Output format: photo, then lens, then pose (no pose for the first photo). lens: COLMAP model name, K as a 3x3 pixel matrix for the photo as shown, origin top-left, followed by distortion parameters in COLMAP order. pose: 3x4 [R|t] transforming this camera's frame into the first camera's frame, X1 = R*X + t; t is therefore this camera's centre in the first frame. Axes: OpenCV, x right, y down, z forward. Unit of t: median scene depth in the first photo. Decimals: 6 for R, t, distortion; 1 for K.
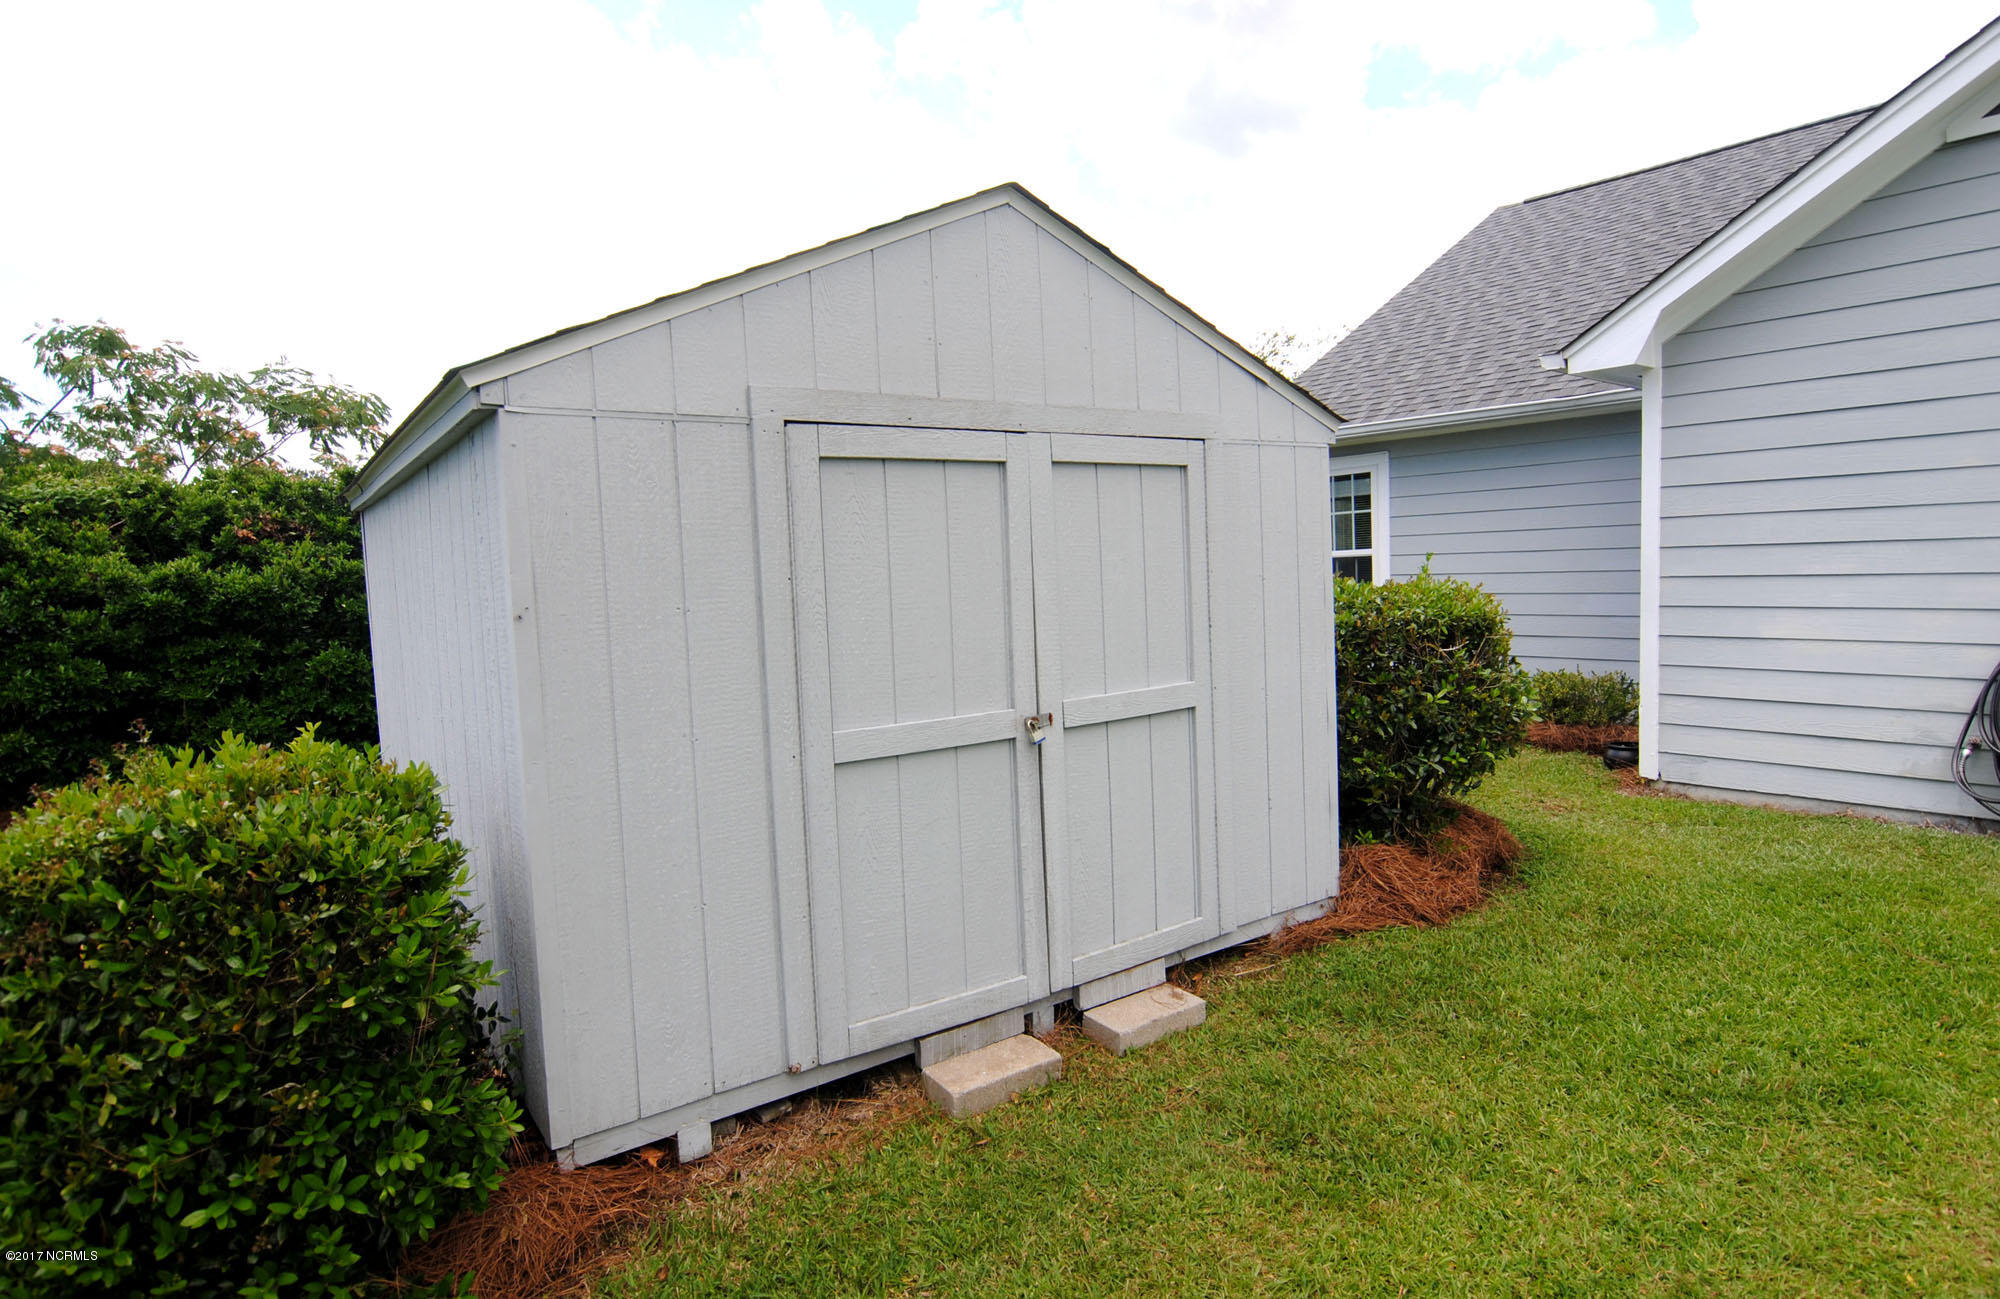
lens RADIAL K [[1079.5, 0, 1000.0], [0, 1079.5, 649.5], [0, 0, 1]] dist [0.002673, -0.018973]
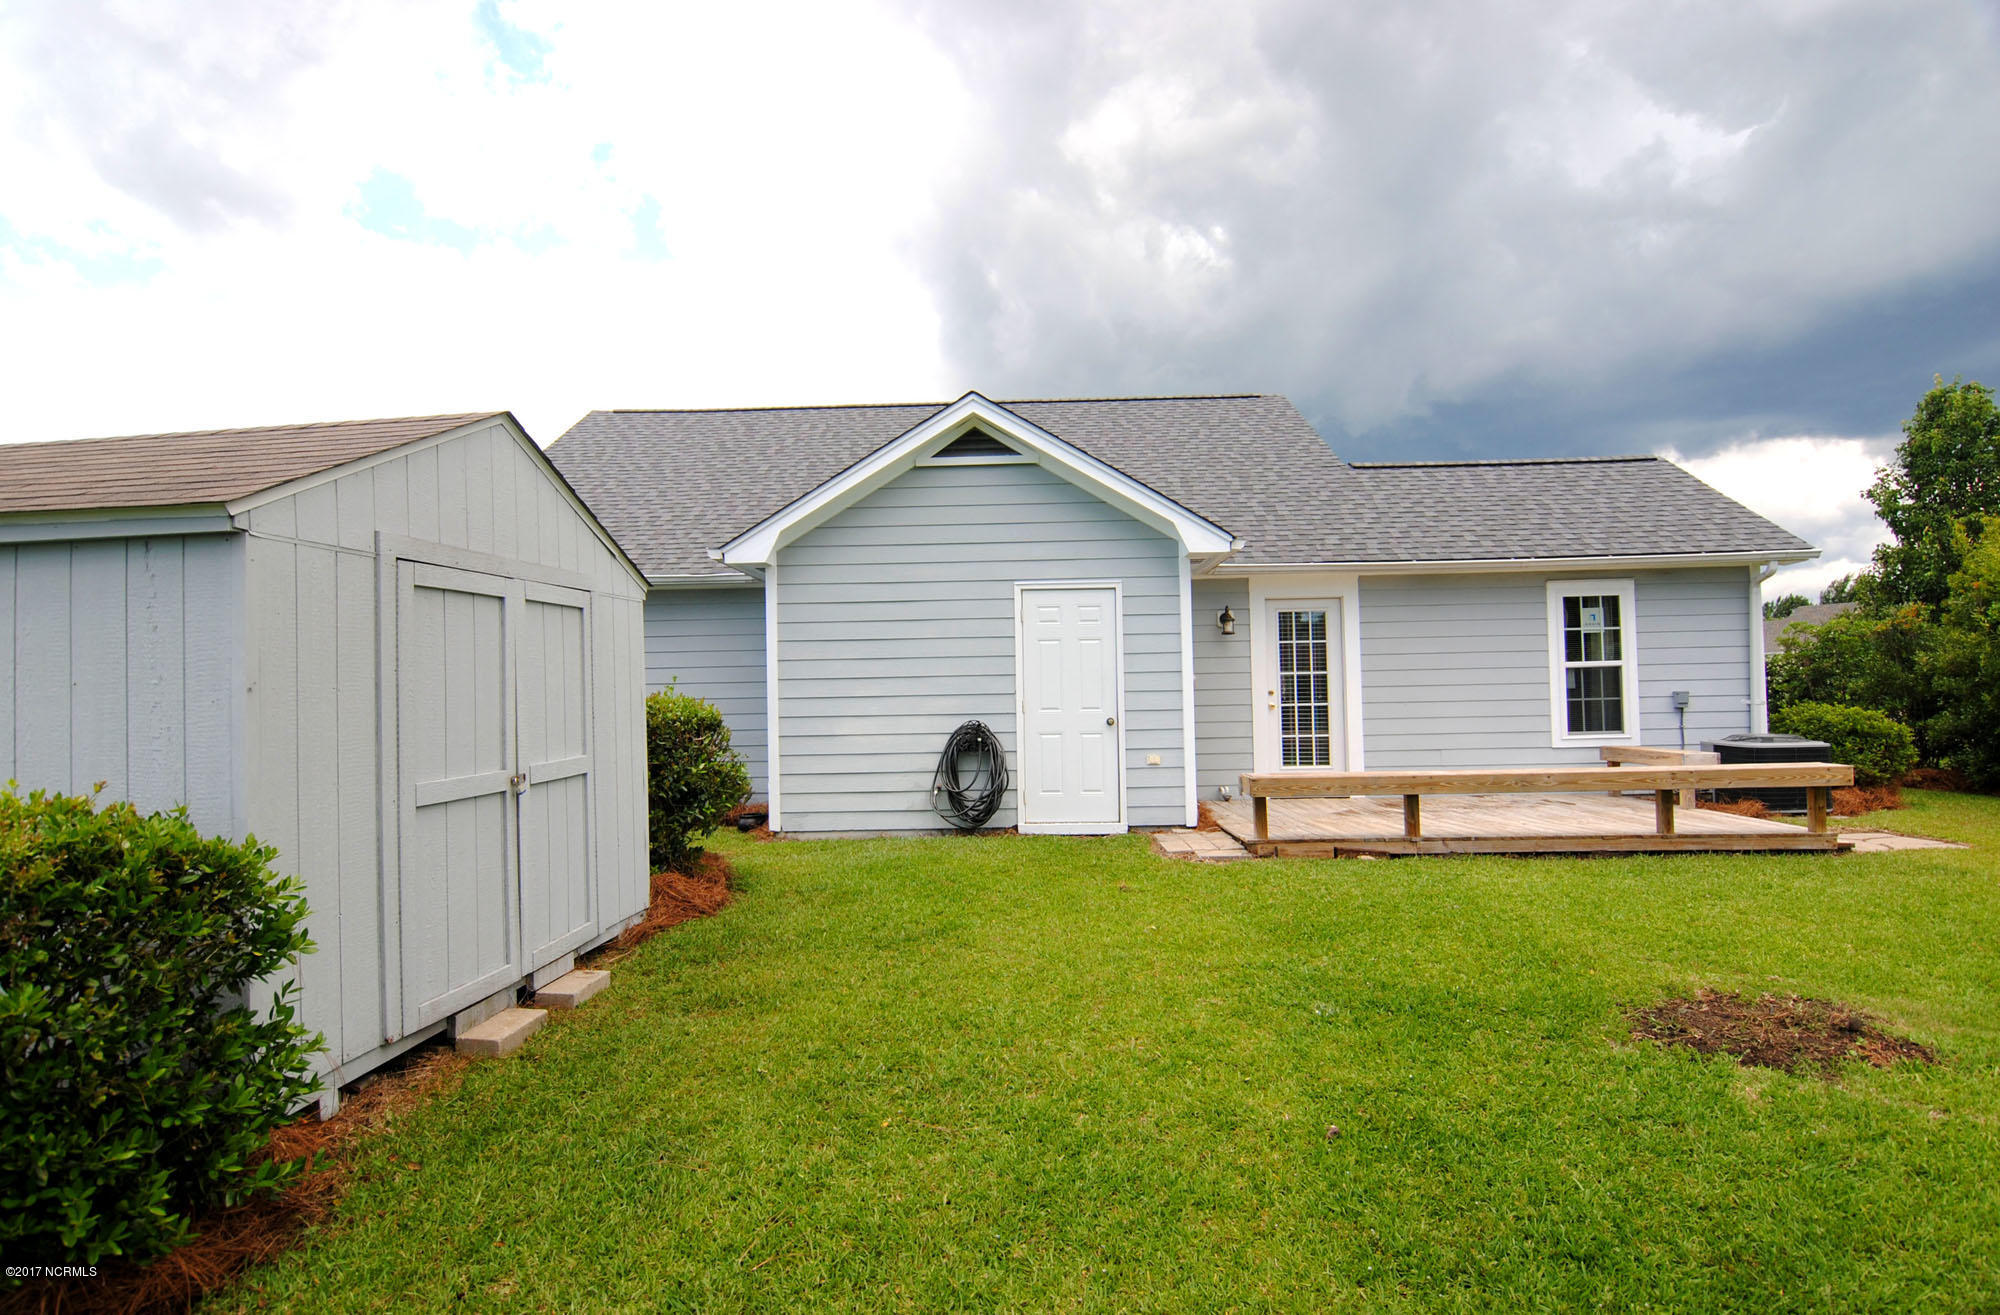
lens RADIAL K [[1067.1, 0, 993.0], [0, 1067.1, 652.5], [0, 0, 1]] dist [0.005615, -0.021778]
pose [[0.644148, 0.046618, 0.763479, -0.562696], [0.055340, 0.992685, -0.107304, 0.075596], [-0.762897, 0.111370, 0.636856, -0.341587]]
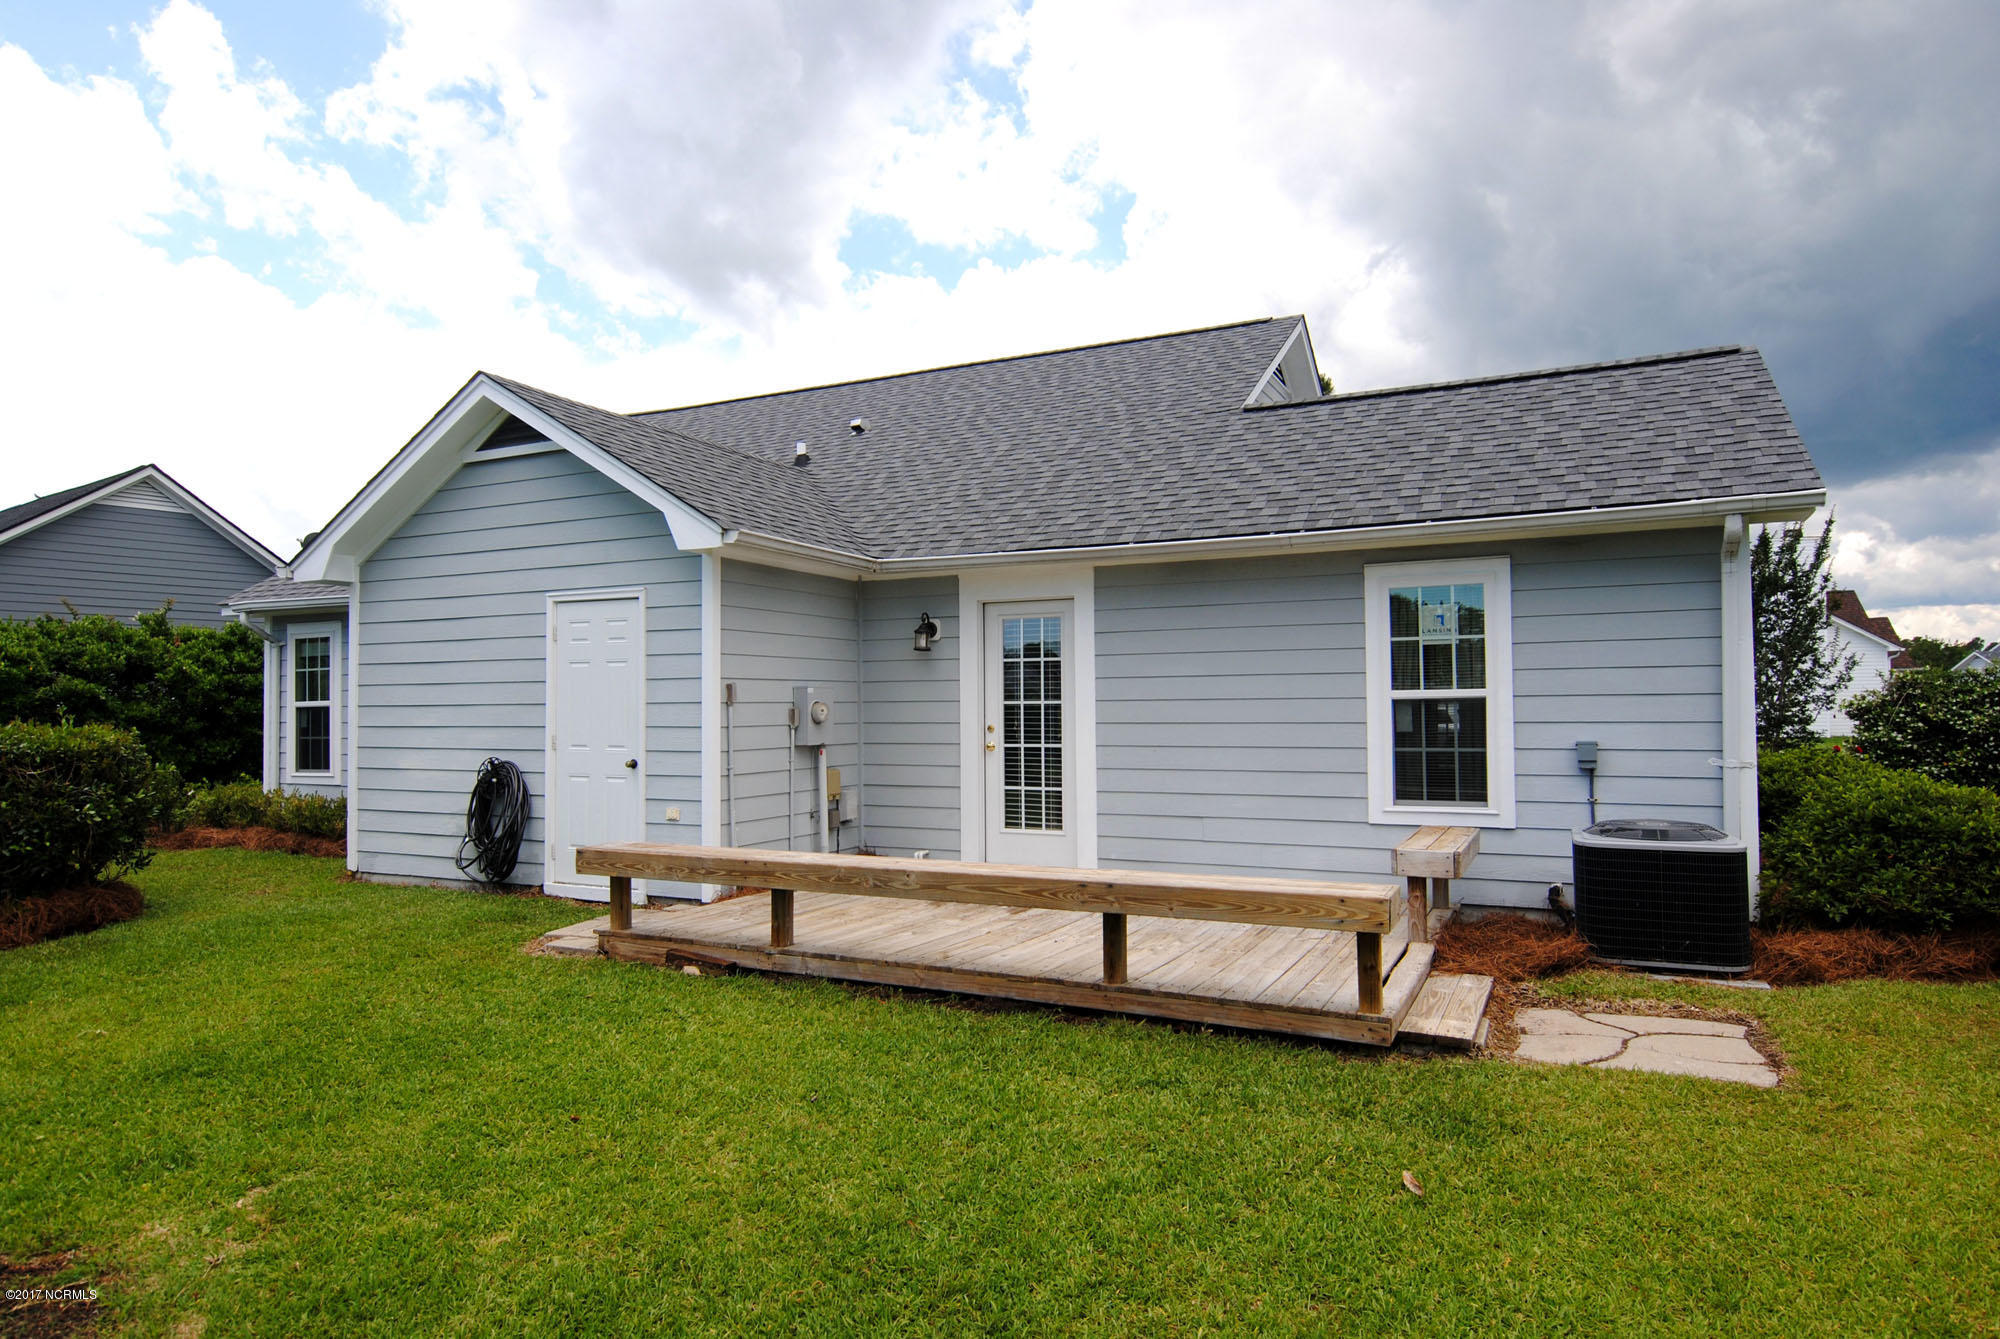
lens RADIAL K [[1182.5, 0, 990.7], [0, 1182.5, 661.9], [0, 0, 1]] dist [0.004505, -0.016383]
pose [[0.904022, 0.040660, 0.425549, 1.079793], [0.010221, 0.993126, -0.116603, 0.060002], [-0.427365, 0.109761, 0.897392, -1.194512]]
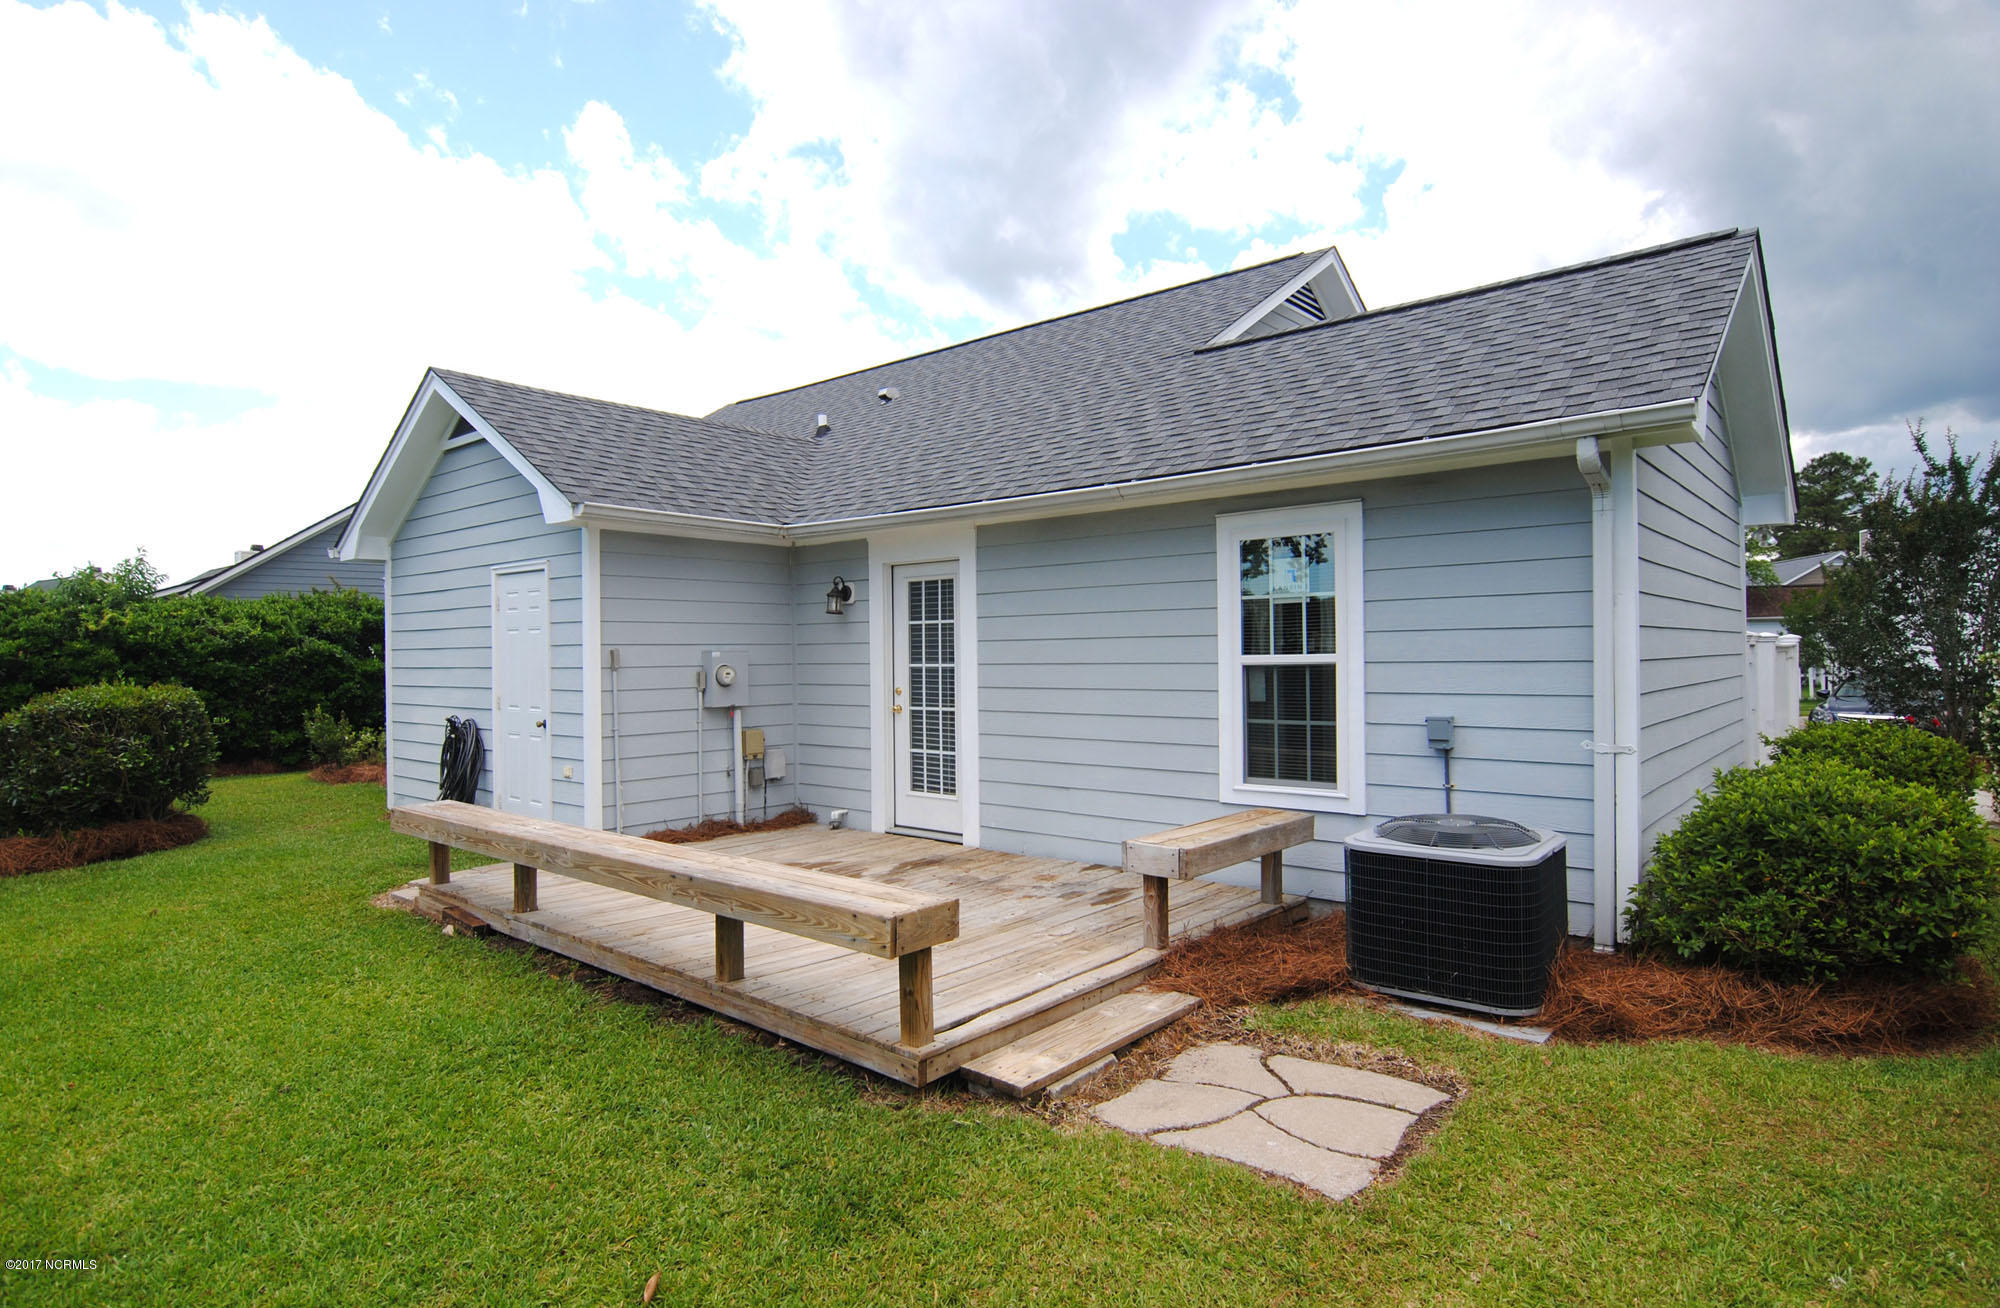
lens RADIAL K [[1071.9, 0, 991.7], [0, 1071.9, 645.4], [0, 0, 1]] dist [0.003319, -0.019682]
pose [[0.982132, 0.022142, 0.186885, 1.859284], [-0.006235, 0.996338, -0.085279, 0.008351], [-0.188089, 0.082590, 0.978673, -1.201119]]
